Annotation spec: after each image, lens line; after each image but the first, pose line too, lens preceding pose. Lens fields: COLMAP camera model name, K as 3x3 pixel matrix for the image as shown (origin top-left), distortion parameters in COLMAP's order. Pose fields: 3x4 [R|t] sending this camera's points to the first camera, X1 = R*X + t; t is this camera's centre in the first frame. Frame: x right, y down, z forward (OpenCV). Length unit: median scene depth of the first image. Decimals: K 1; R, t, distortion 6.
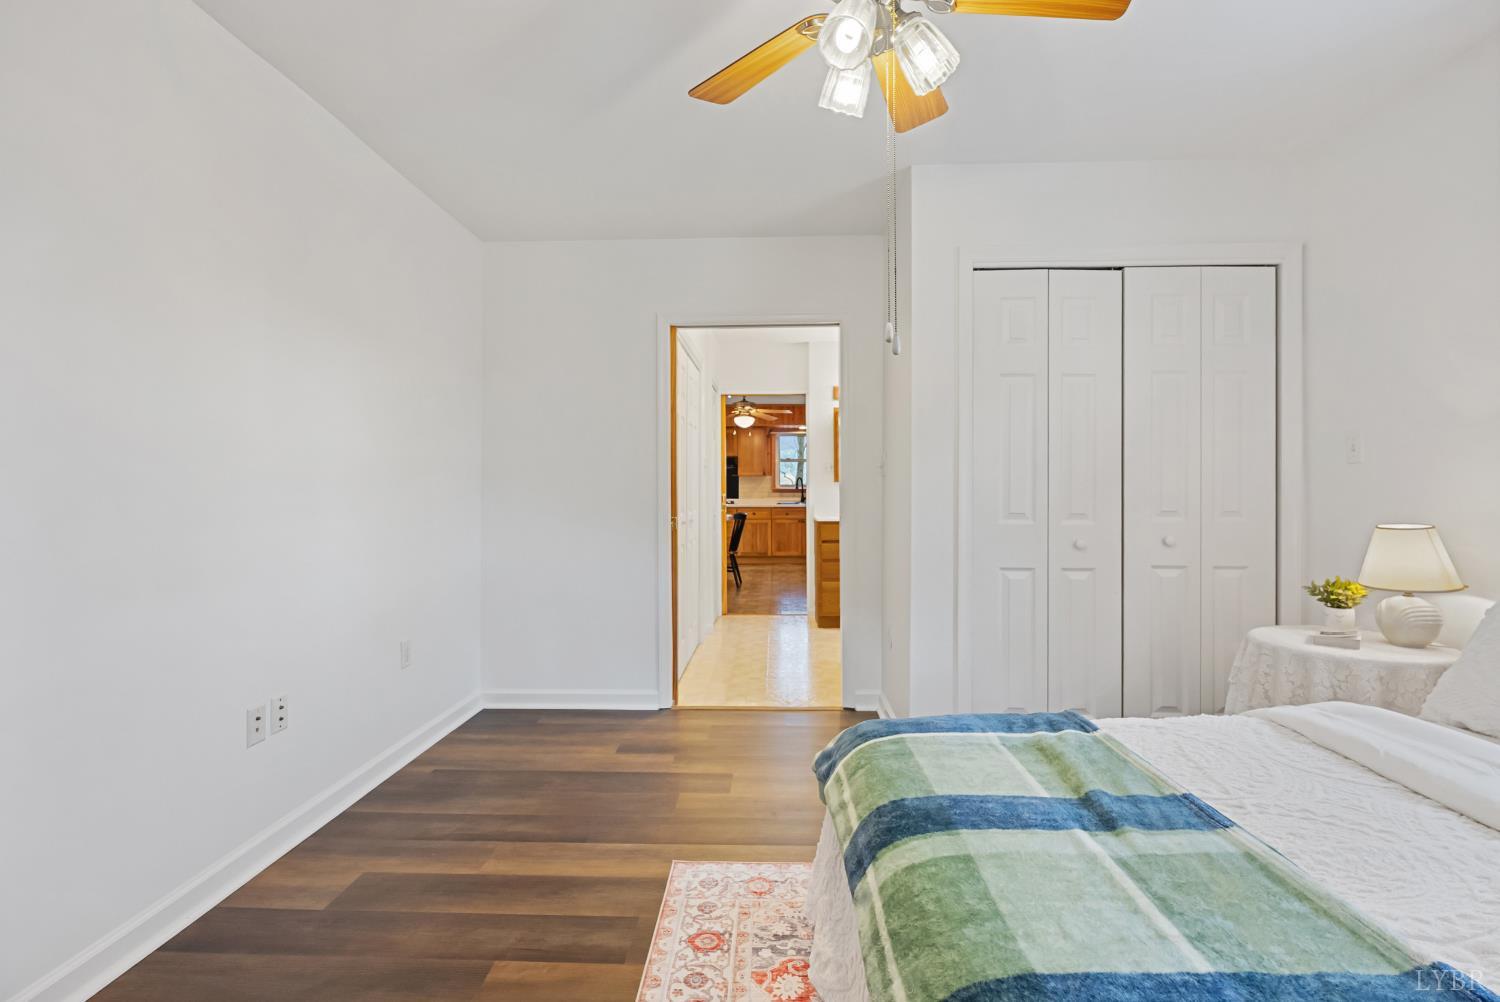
lens RADIAL K [[676.9, 0, 752.6], [0, 676.9, 488.1], [0, 0, 1]] dist [-0.003158, -0.000577]
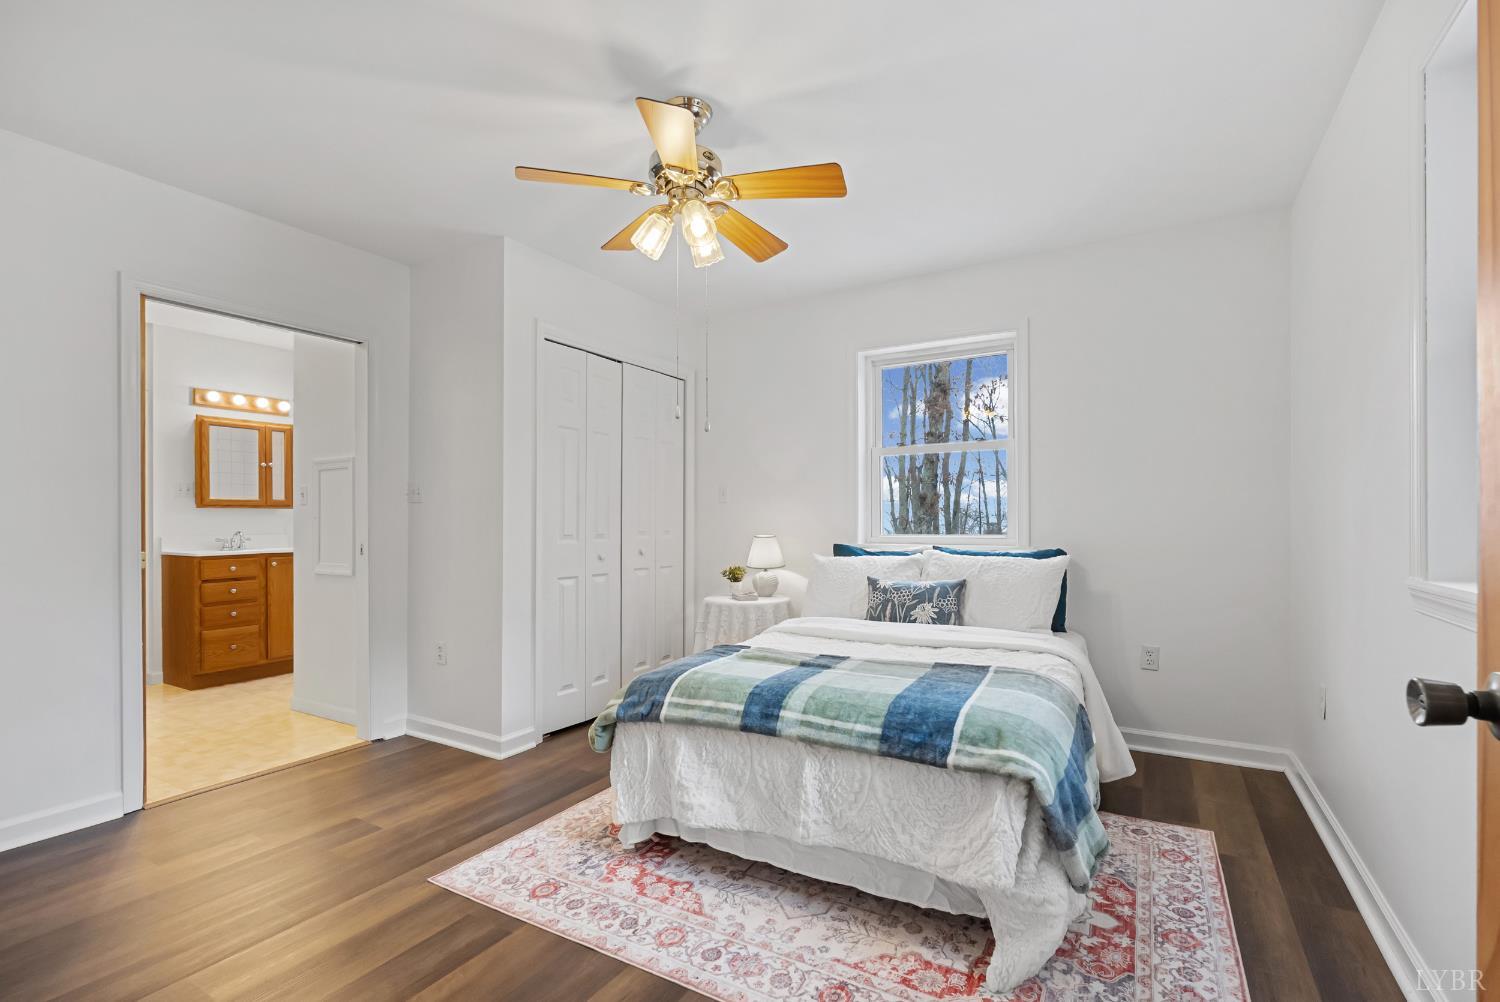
lens RADIAL K [[676.9, 0, 770.8], [0, 676.9, 520.8], [0, 0, 1]] dist [-0.003158, -0.000577]
pose [[0.460140, 0.000202, 0.887846, -0.769680], [-0.002436, 0.999996, 0.001035, 0.011146], [-0.887843, -0.002639, 0.460139, 0.077136]]
